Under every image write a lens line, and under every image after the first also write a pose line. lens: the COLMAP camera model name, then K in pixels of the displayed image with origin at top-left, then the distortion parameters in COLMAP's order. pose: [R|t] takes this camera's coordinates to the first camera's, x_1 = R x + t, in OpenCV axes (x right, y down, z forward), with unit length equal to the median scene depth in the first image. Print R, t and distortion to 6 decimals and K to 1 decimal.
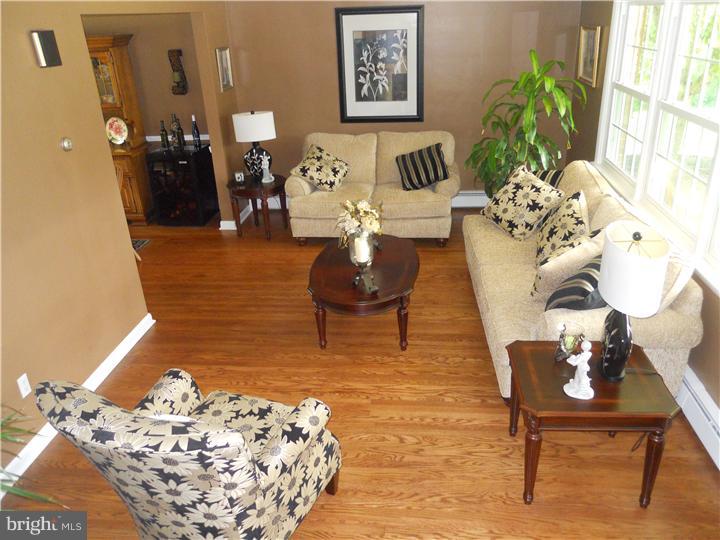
lens RADIAL K [[580.4, 0, 367.9], [0, 580.4, 271.3], [0, 0, 1]] dist [-0.053865, 0.025508]
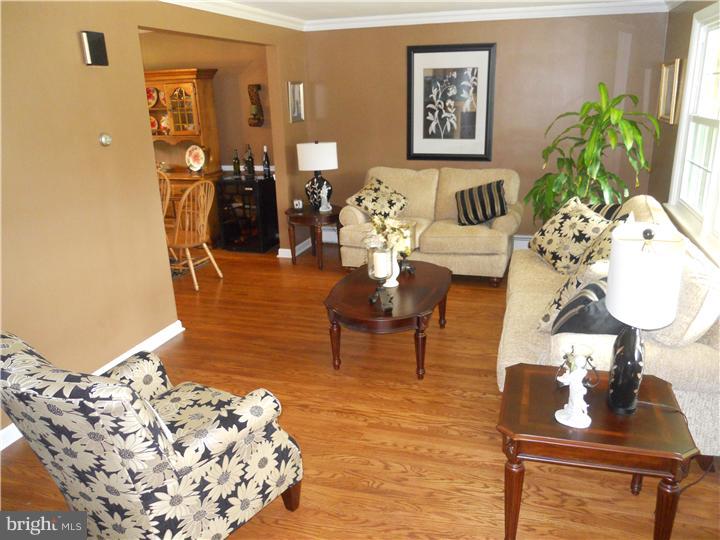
lens RADIAL K [[580.4, 0, 367.9], [0, 580.4, 271.3], [0, 0, 1]] dist [-0.053865, 0.025508]
pose [[0.981620, 0.074148, -0.175851, 0.130176], [-0.093194, 0.990343, -0.102640, 0.069577], [0.166542, 0.117141, 0.979051, 0.069314]]
